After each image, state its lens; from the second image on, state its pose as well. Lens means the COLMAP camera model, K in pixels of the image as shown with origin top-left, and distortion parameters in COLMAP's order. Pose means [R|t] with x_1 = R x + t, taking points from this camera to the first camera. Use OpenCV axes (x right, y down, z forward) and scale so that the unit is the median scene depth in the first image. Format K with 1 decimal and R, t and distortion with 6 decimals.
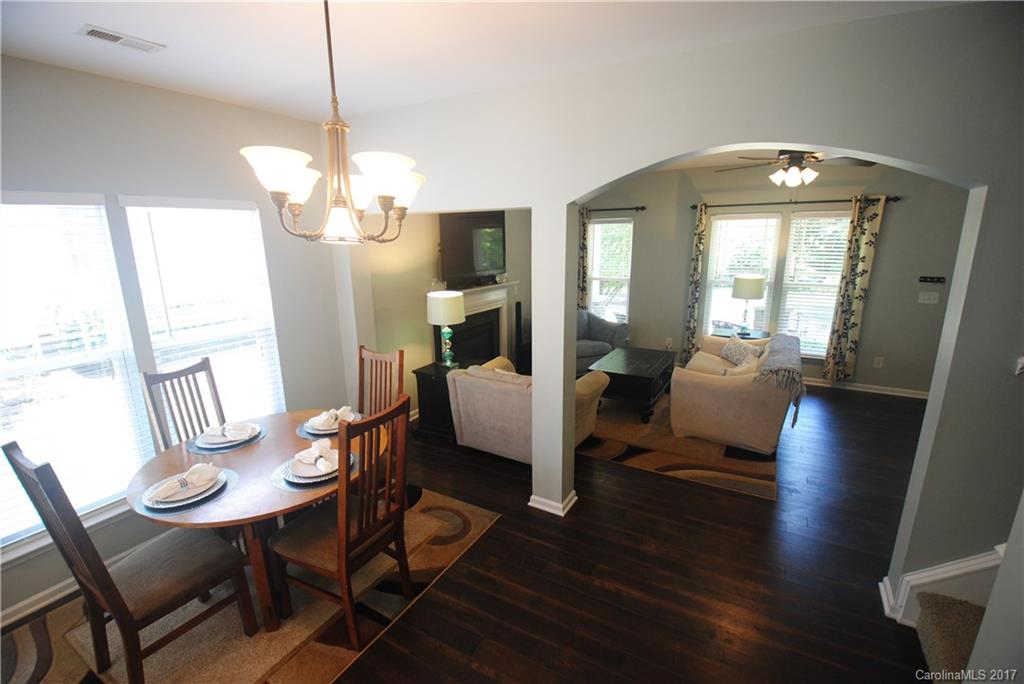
lens RADIAL K [[453.4, 0, 507.7], [0, 453.4, 344.3], [0, 0, 1]] dist [0.017905, -0.029063]
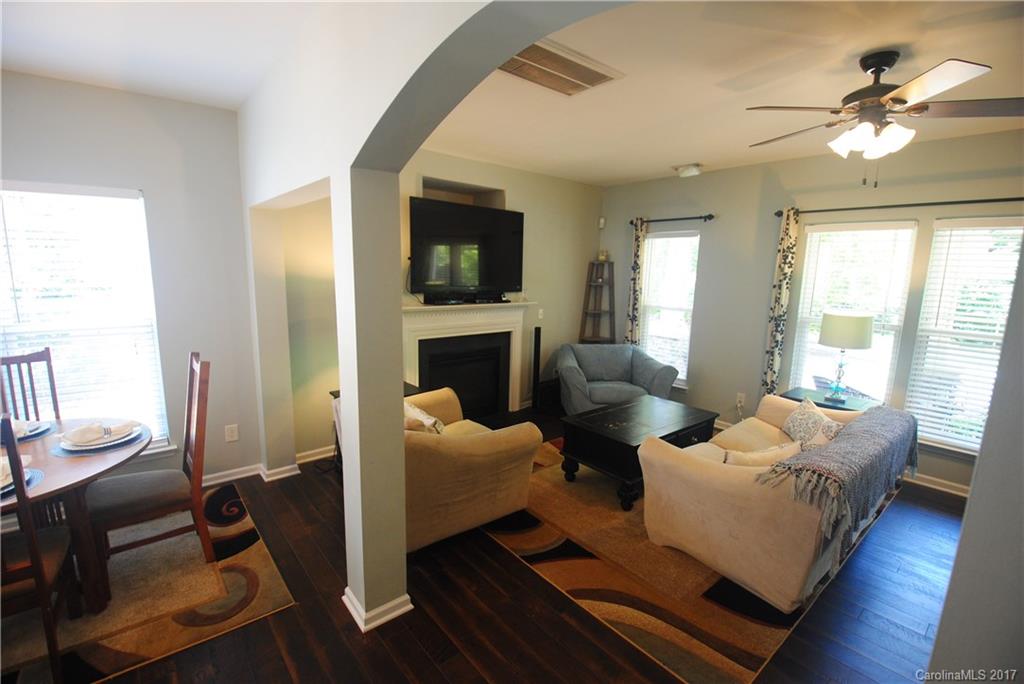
lens RADIAL K [[453.4, 0, 507.7], [0, 453.4, 344.3], [0, 0, 1]] dist [0.017905, -0.029063]
pose [[0.939365, 0.088811, -0.331218, 0.301628], [-0.109789, 0.992930, -0.045133, -0.022644], [0.324868, 0.078760, 0.942474, 0.238176]]
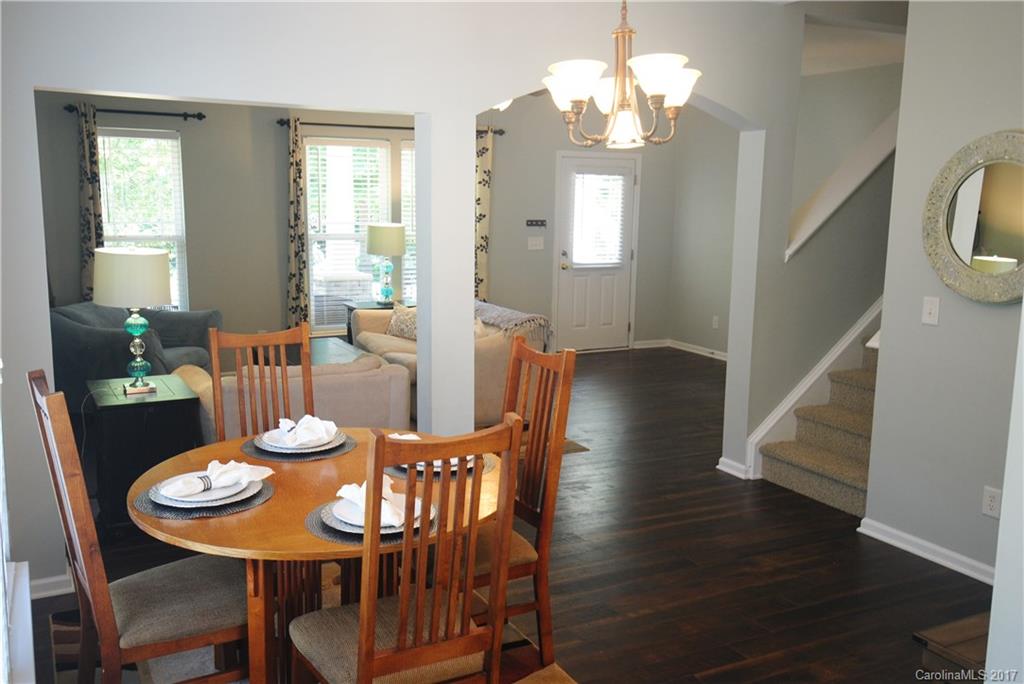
lens RADIAL K [[937.3, 0, 512.0], [0, 937.3, 342.0], [0, 0, 1]] dist [0.042893, 0.000980]
pose [[0.533680, -0.115752, 0.837727, -0.661310], [0.171281, 0.984853, 0.026965, 0.031070], [-0.828160, 0.129096, 0.545423, 0.040363]]
